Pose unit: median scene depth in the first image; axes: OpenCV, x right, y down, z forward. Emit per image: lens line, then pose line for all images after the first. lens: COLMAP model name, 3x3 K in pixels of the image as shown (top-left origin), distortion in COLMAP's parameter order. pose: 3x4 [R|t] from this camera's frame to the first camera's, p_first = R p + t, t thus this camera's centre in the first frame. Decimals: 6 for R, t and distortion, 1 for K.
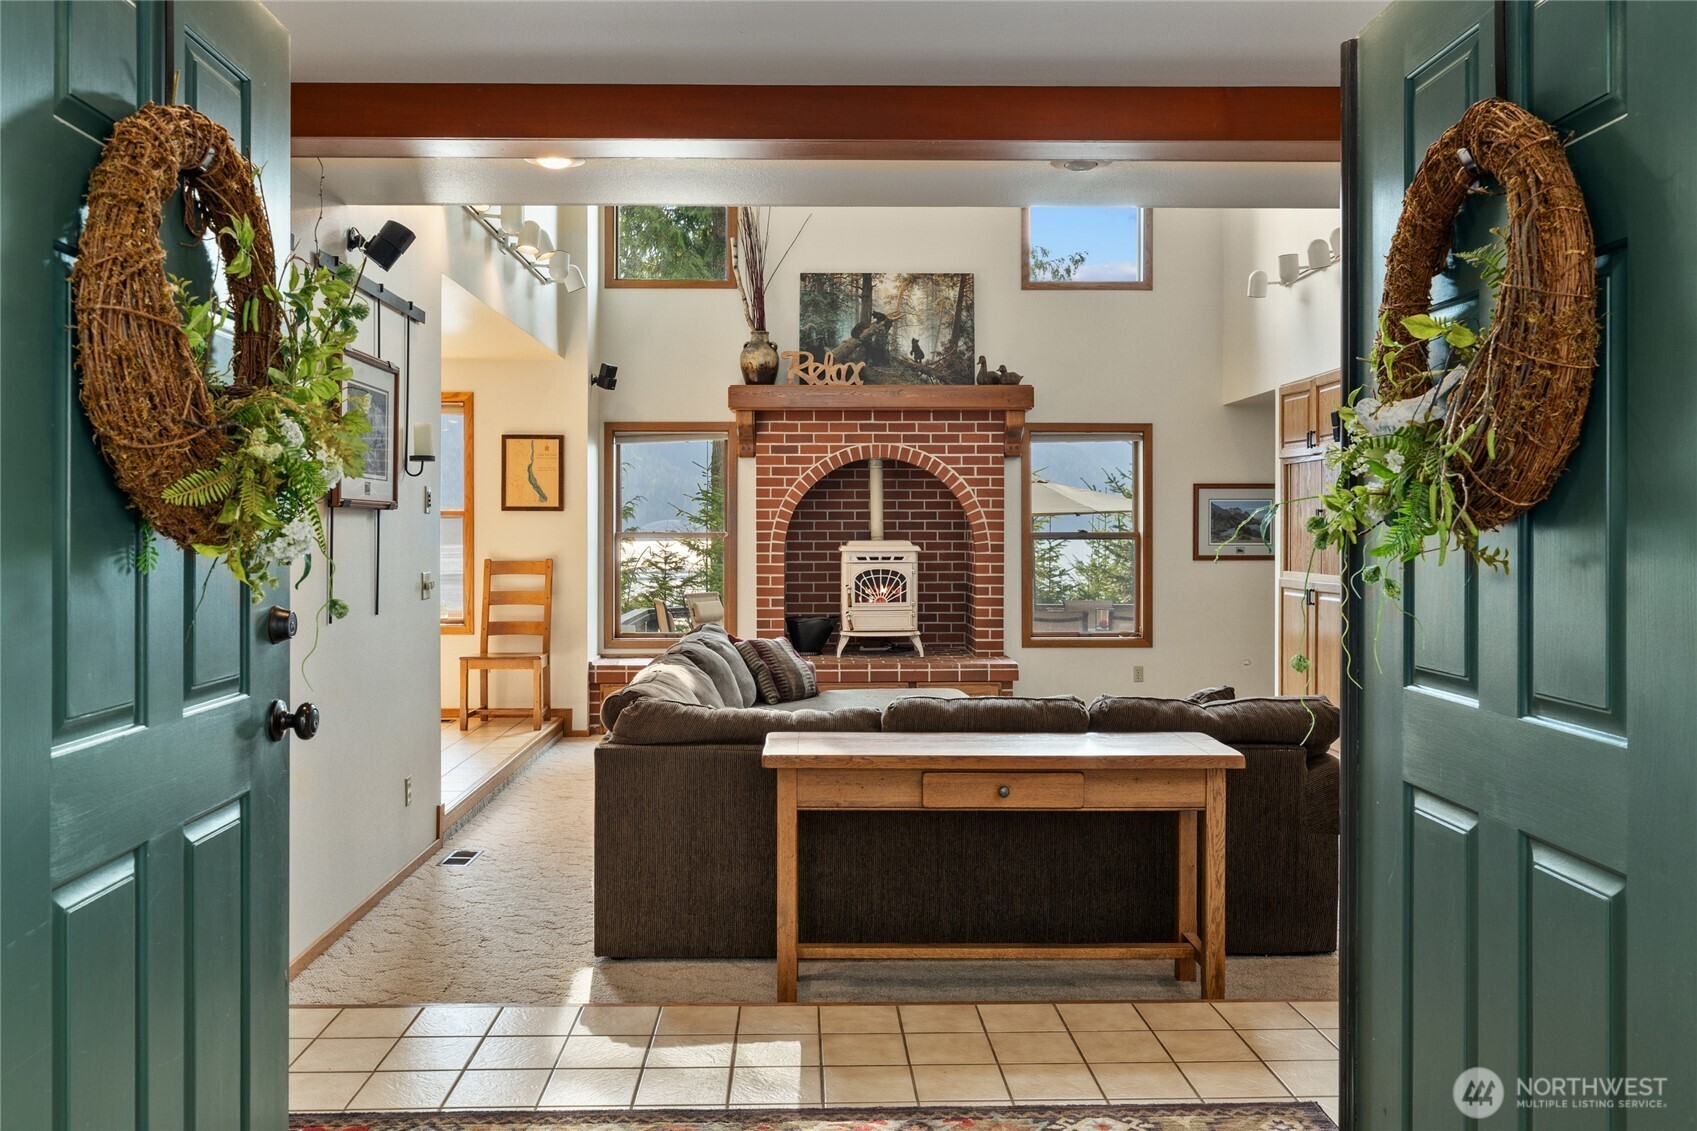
lens RADIAL K [[1380.3, 0, 831.9], [0, 1380.3, 532.2], [0, 0, 1]] dist [0.007869, 0.000313]
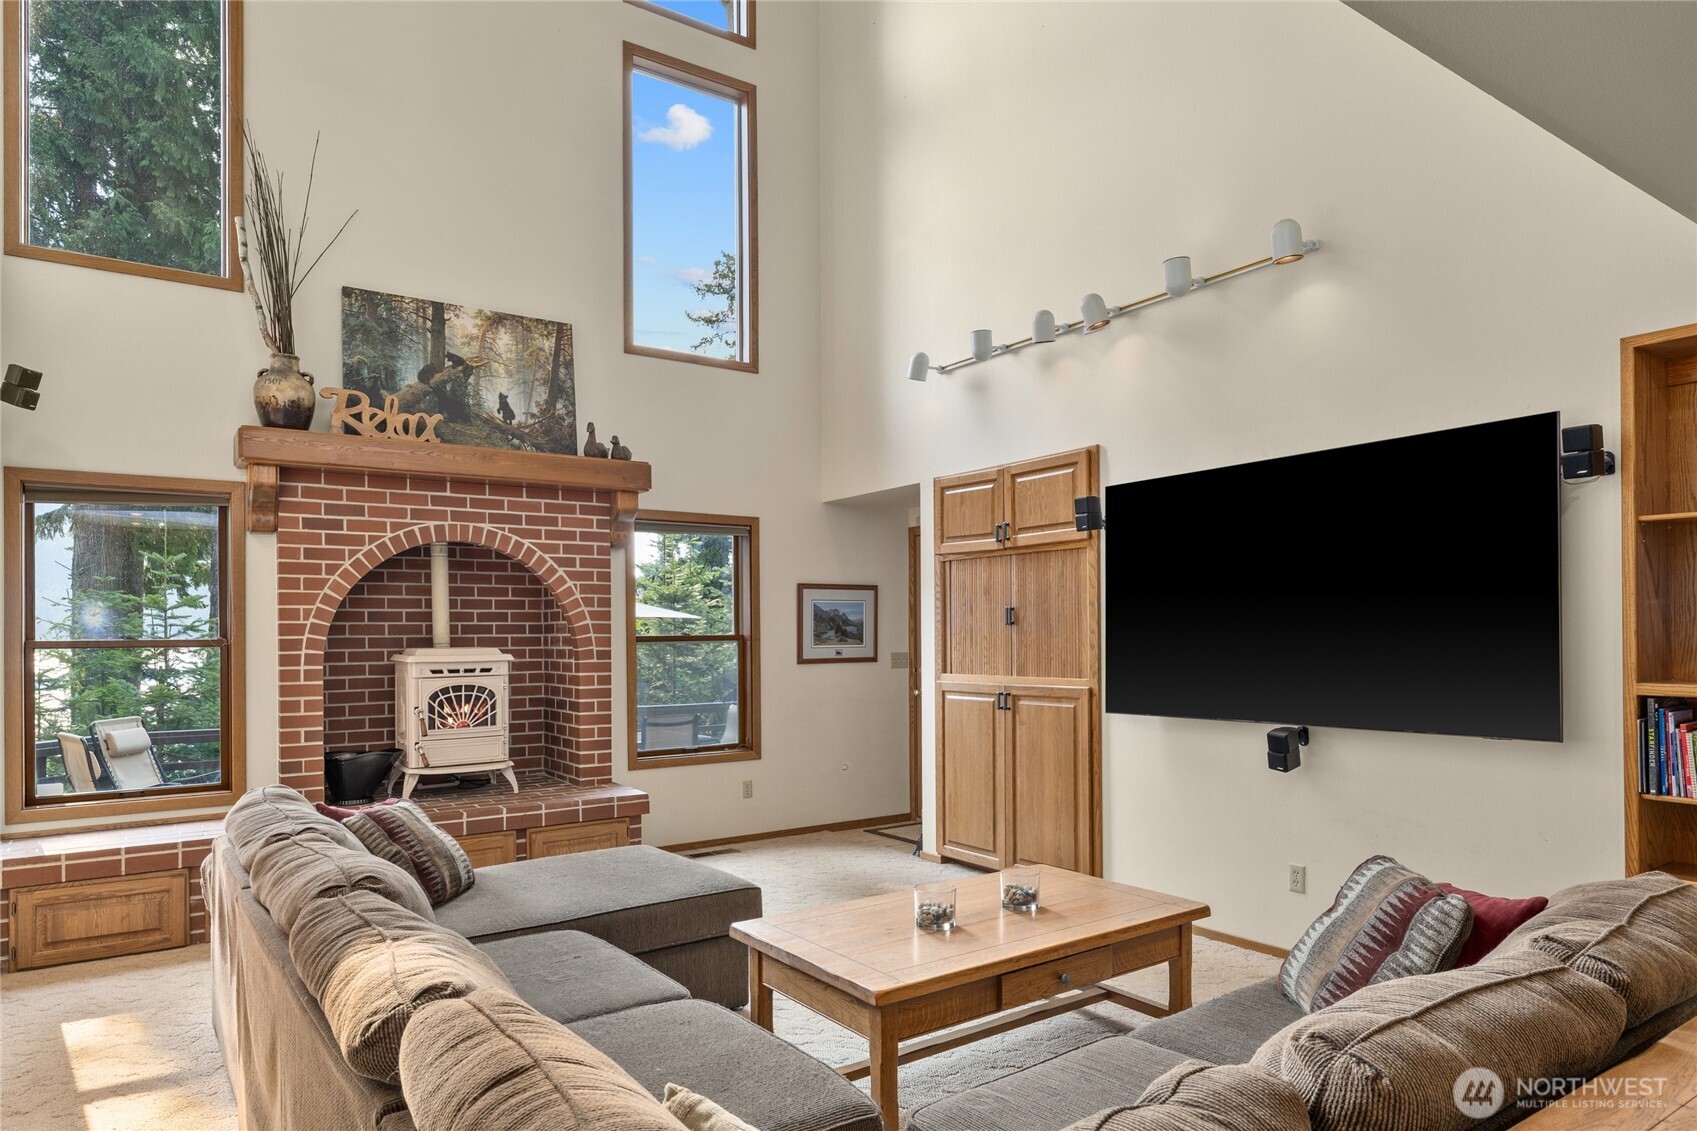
lens RADIAL K [[1044.7, 0, 847.5], [0, 1044.7, 635.0], [0, 0, 1]] dist [-0.004166, 0.004395]
pose [[0.830913, -0.006355, 0.556366, -0.110467], [0.008708, 0.999961, -0.001583, 0.001671], [-0.556334, 0.006160, 0.830936, 0.390774]]
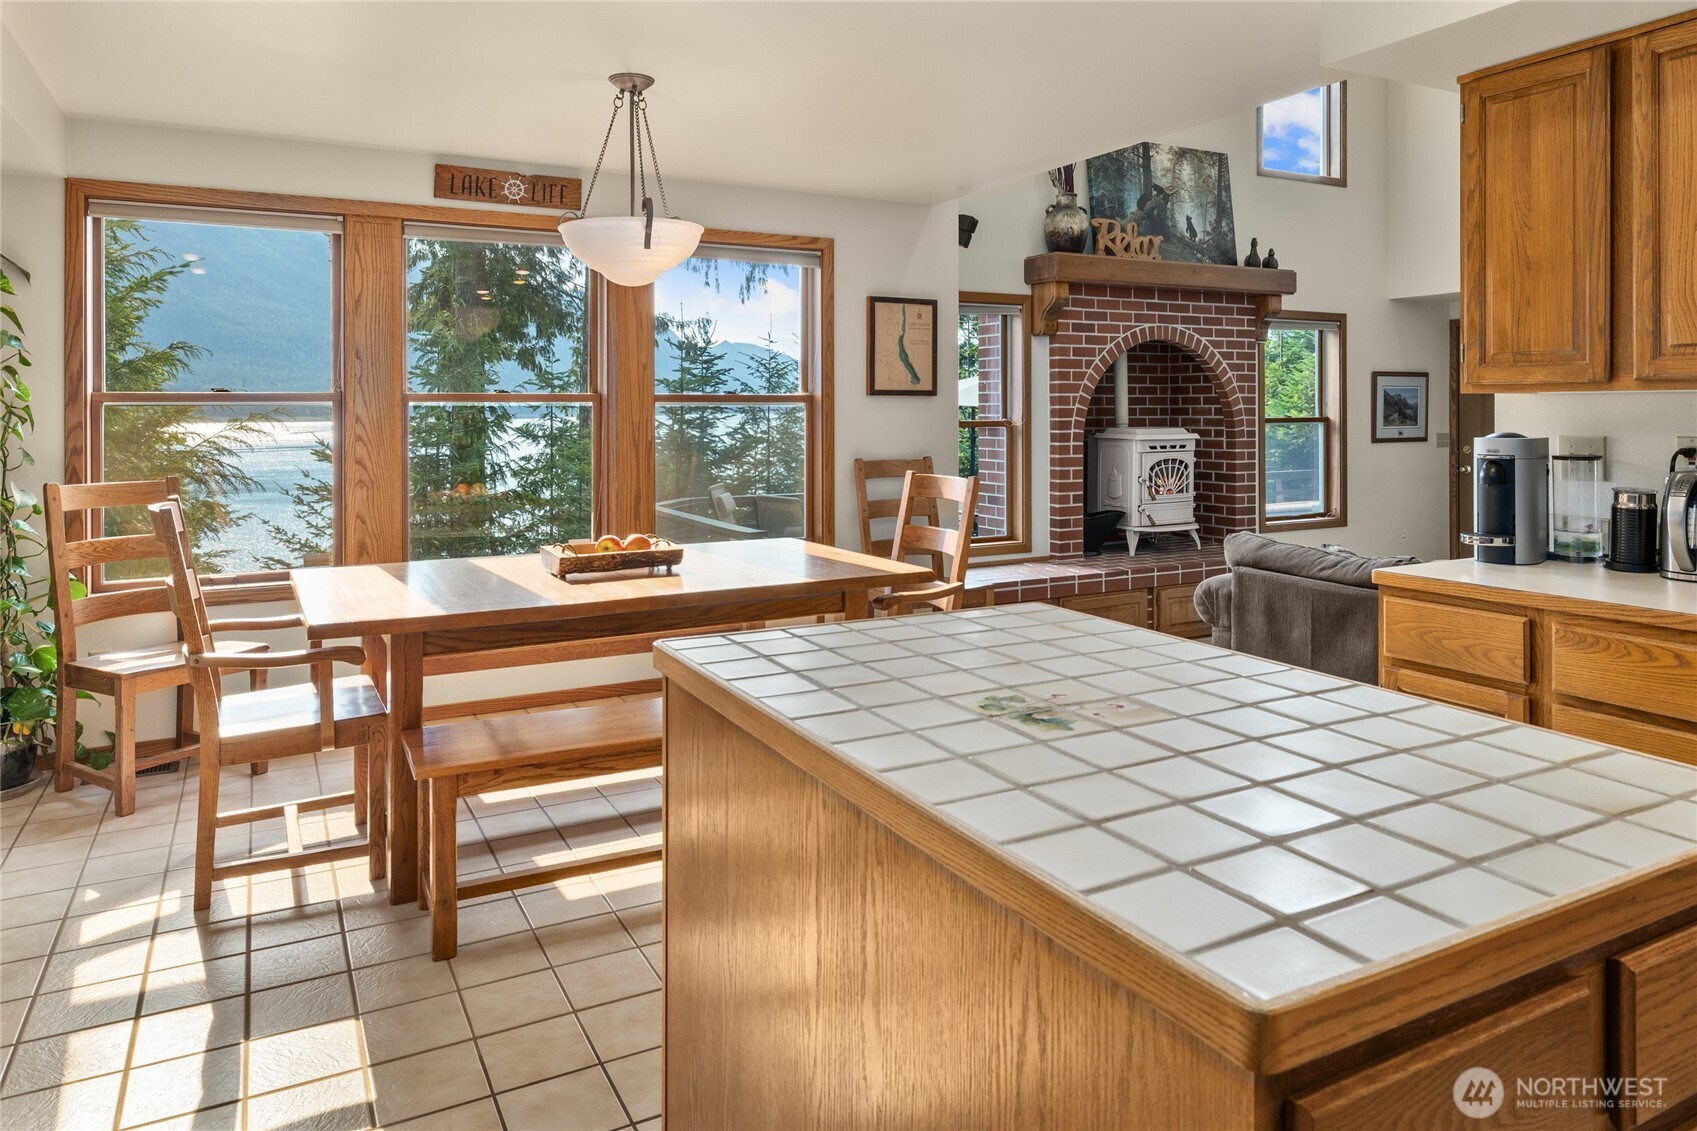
lens RADIAL K [[1094.8, 0, 838.4], [0, 1094.8, 403.8], [0, 0, 1]] dist [0.000555, 0.002349]
pose [[0.893291, -0.000429, 0.449478, -0.495989], [0.003003, 0.999983, -0.005014, -0.007266], [-0.449468, 0.005829, 0.893277, 0.434643]]
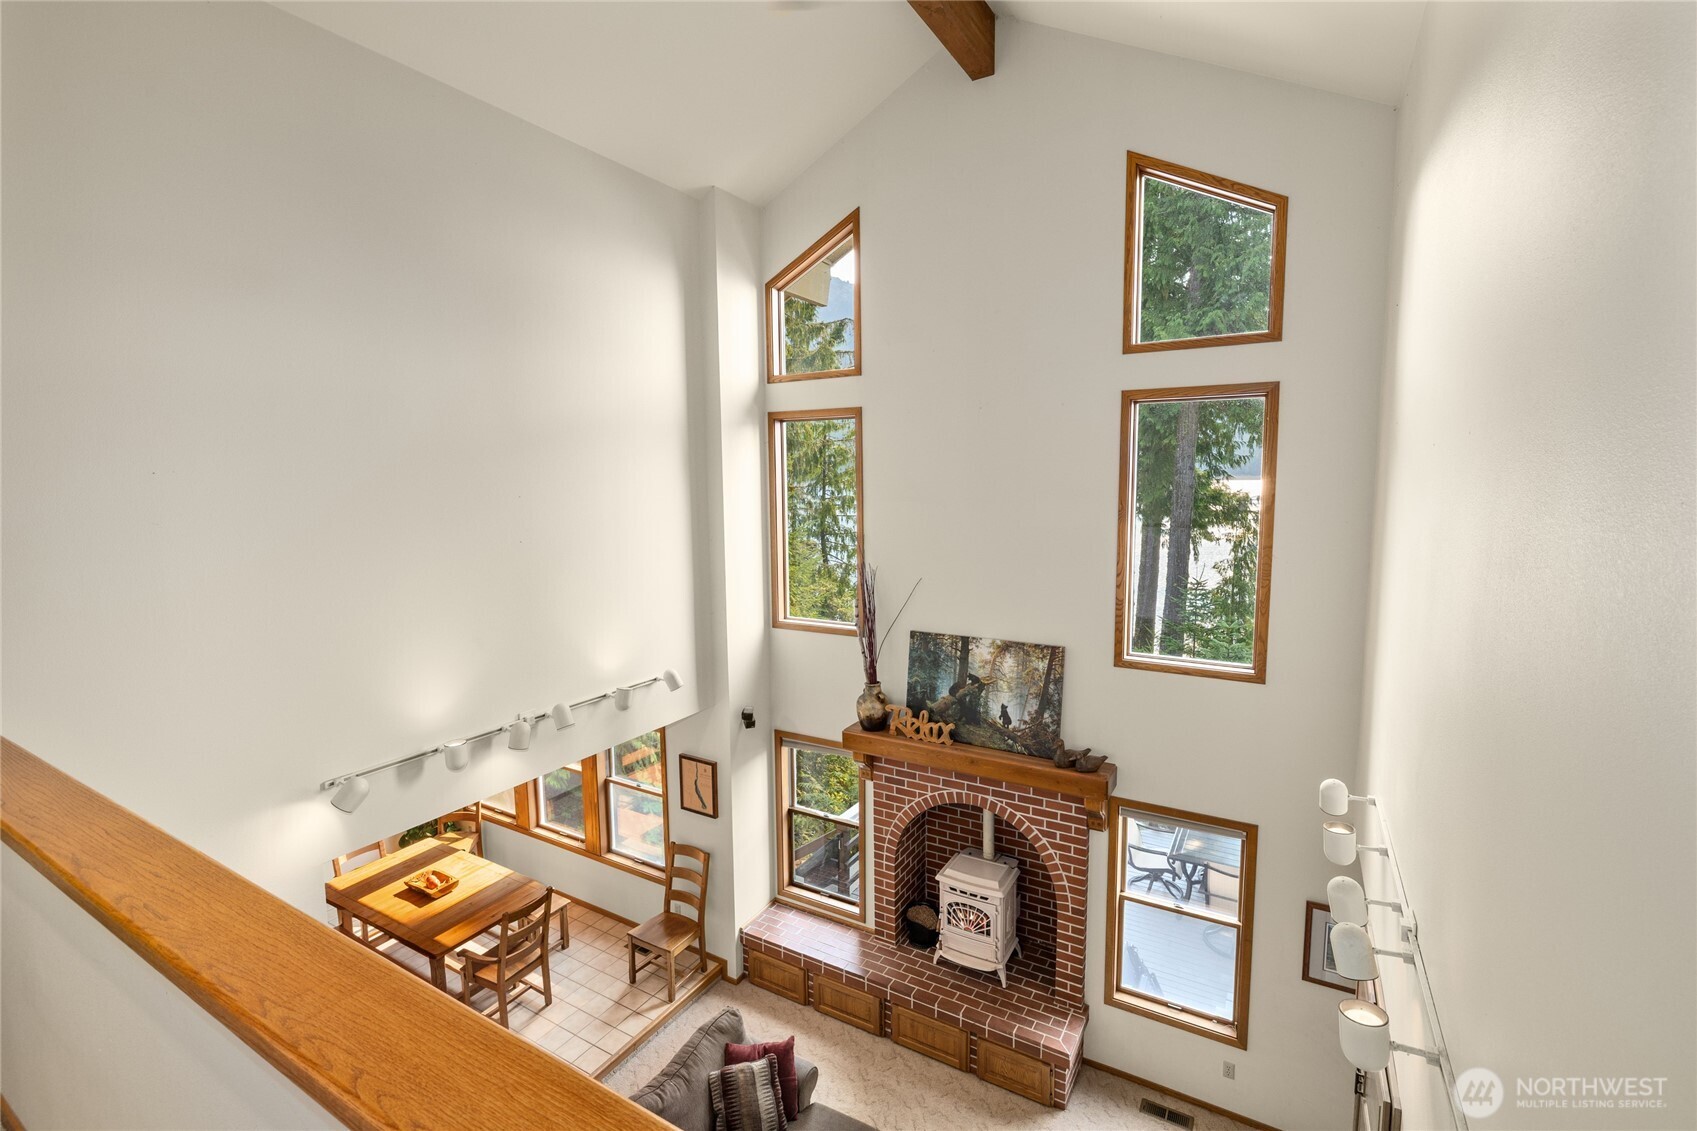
lens RADIAL K [[752.8, 0, 847.8], [0, 752.8, 557.7], [0, 0, 1]] dist [-0.007603, 0.001057]
pose [[0.847582, 0.048456, -0.528447, 0.258860], [0.011338, 0.993941, 0.109325, -0.317187], [0.530543, -0.098654, 0.841898, 0.460752]]
